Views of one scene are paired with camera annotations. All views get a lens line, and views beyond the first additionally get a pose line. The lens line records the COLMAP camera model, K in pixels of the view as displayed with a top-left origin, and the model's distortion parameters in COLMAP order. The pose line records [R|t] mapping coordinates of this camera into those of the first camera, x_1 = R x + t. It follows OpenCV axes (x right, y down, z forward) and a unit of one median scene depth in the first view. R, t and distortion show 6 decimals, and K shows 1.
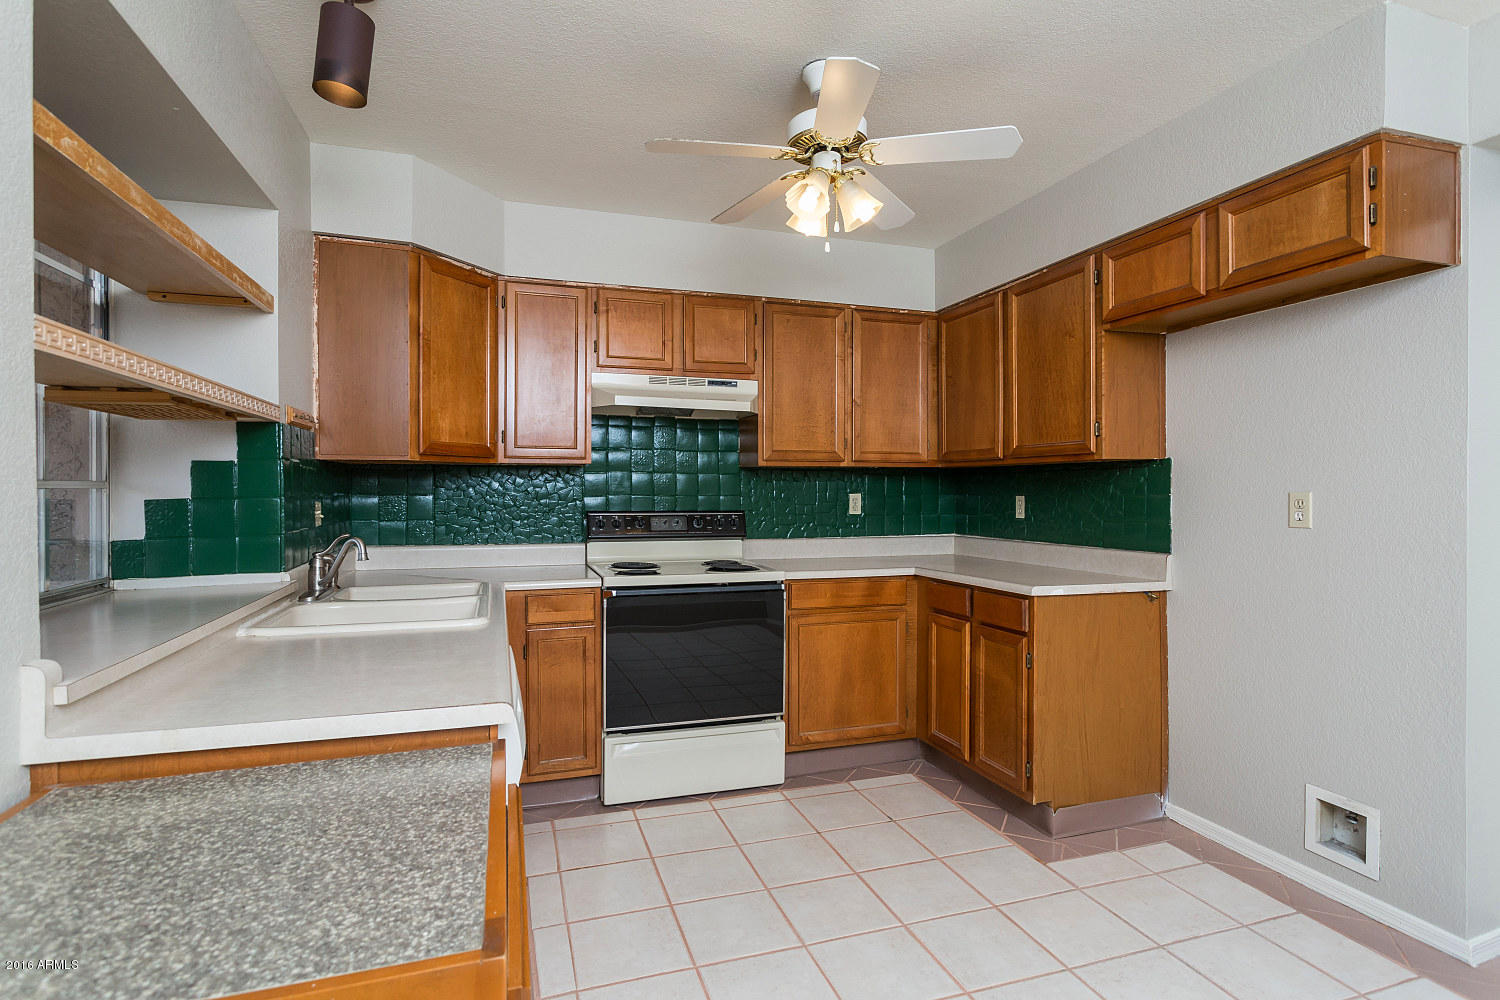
lens RADIAL K [[747.3, 0, 750.0], [0, 747.3, 500.0], [0, 0, 1]] dist [-0.001900, 0.001546]
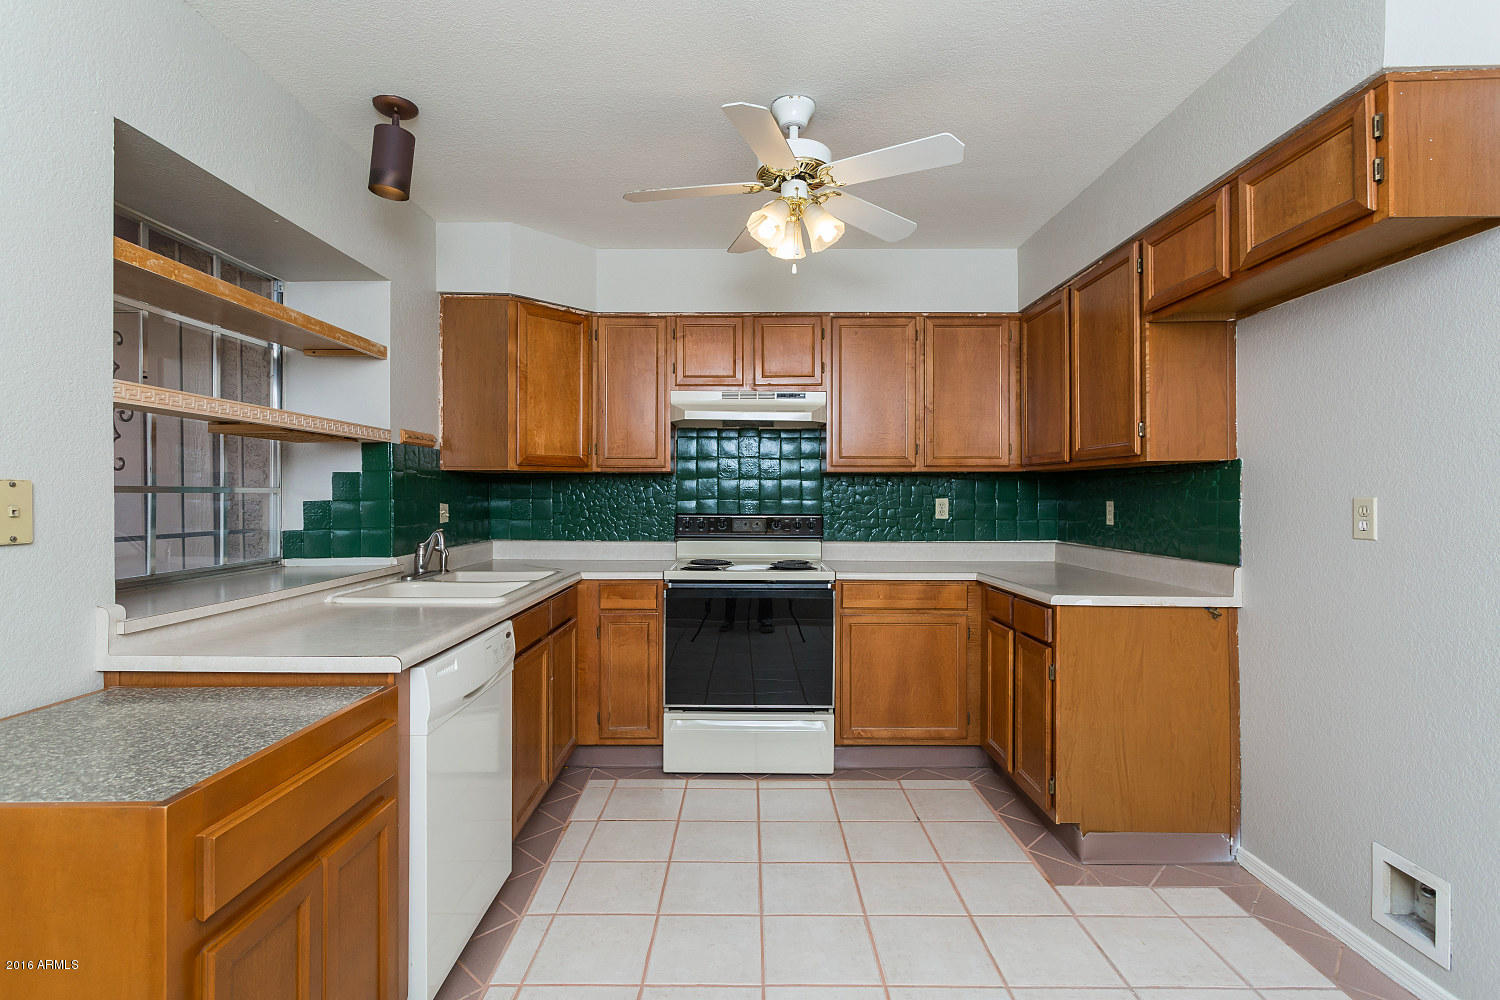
lens RADIAL K [[719.4, 0, 750.0], [0, 719.4, 500.0], [0, 0, 1]] dist [0.007073, -0.000559]
pose [[0.950170, 0.003216, -0.311716, 0.270034], [-0.005235, 0.999970, -0.005641, 0.000572], [0.311689, 0.006992, 0.950158, -0.002104]]
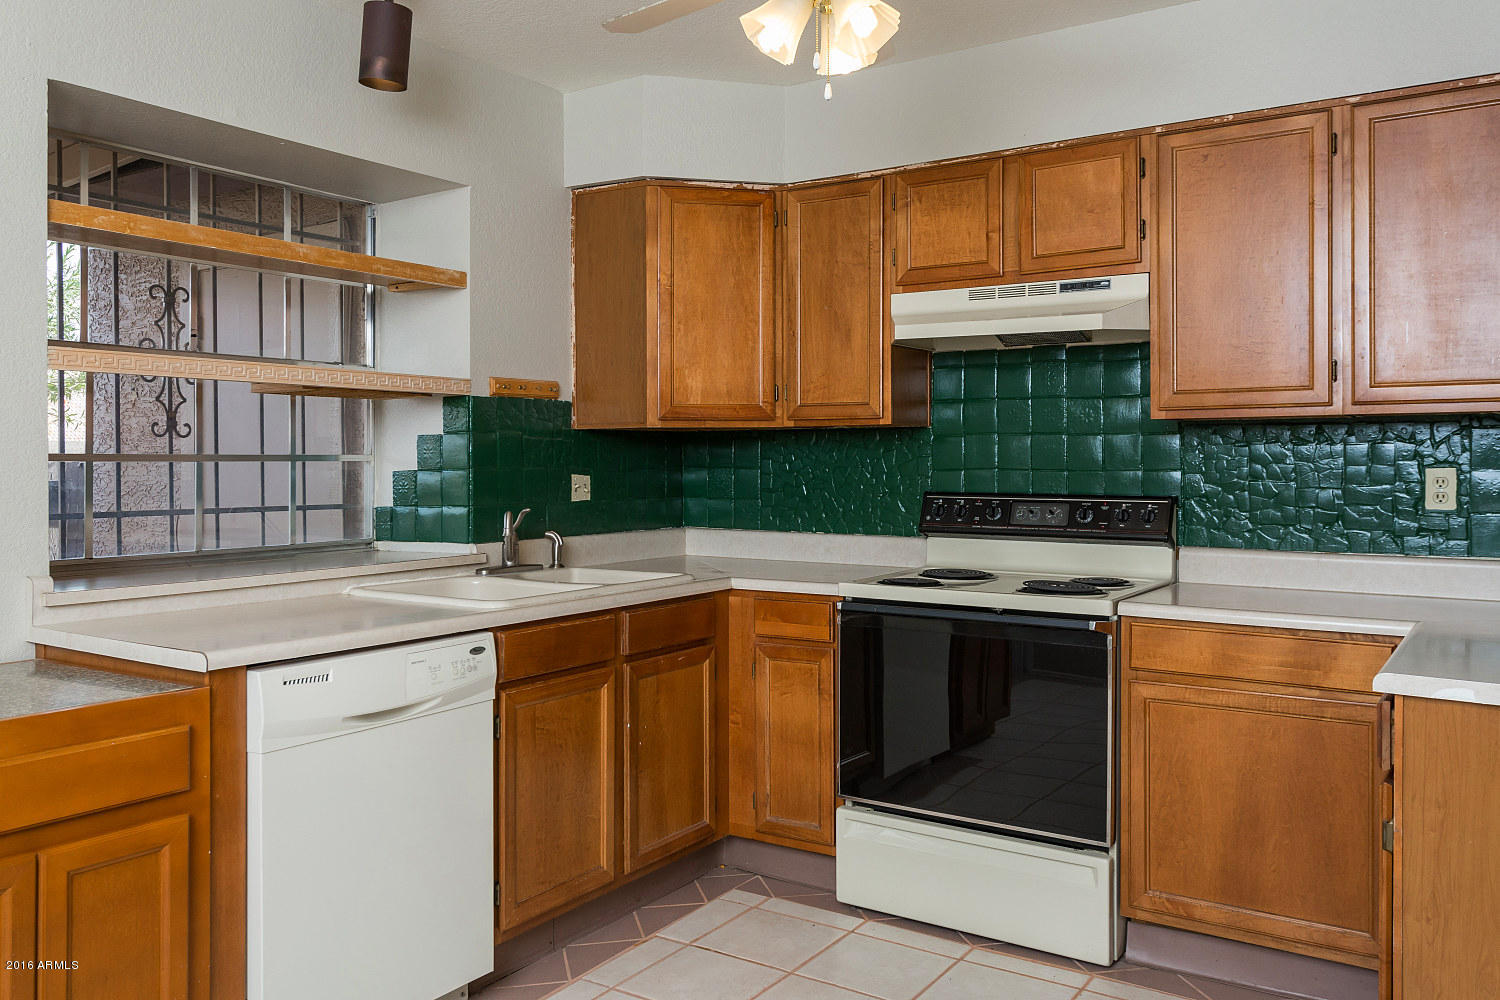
lens RADIAL K [[1199.2, 0, 751.3], [0, 1199.2, 472.0], [0, 0, 1]] dist [0.034522, 0.001246]
pose [[0.622431, 0.006660, -0.782646, 0.657030], [-0.009086, 0.999958, 0.001283, -0.004178], [0.782622, 0.006313, 0.622466, 0.211960]]
